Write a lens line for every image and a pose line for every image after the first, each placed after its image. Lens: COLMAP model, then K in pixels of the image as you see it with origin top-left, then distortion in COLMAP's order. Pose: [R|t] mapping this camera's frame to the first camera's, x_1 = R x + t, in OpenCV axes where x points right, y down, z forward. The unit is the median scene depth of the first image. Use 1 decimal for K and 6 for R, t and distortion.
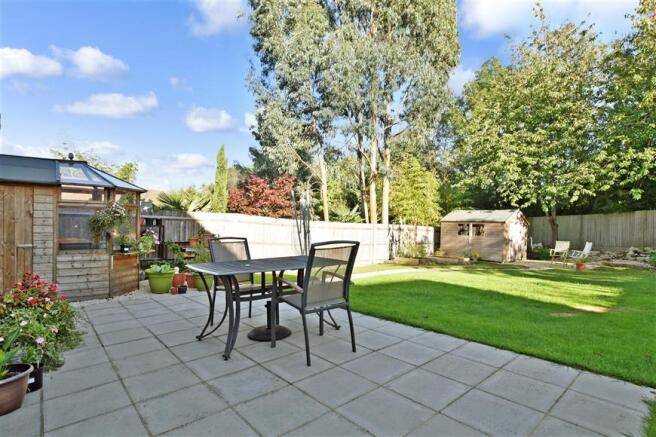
lens RADIAL K [[321.9, 0, 328.7], [0, 321.9, 225.8], [0, 0, 1]] dist [-0.017436, -0.001319]
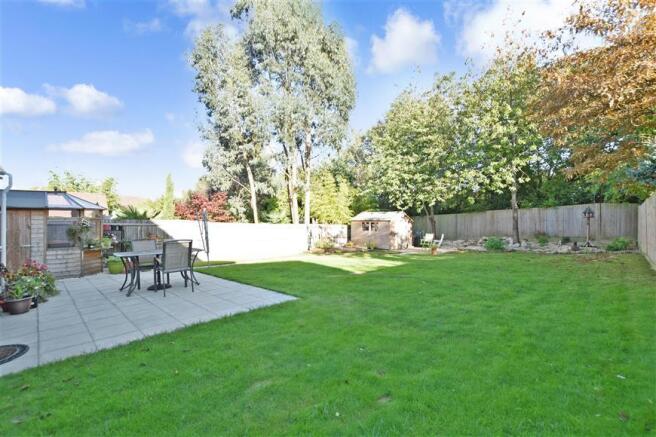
lens RADIAL K [[281.1, 0, 326.8], [0, 281.1, 220.2], [0, 0, 1]] dist [-0.019887, -0.000046]
pose [[0.996707, -0.018561, 0.078938, 0.196692], [0.019071, 0.999802, -0.005716, -0.013083], [-0.078817, 0.007202, 0.996863, -0.218707]]
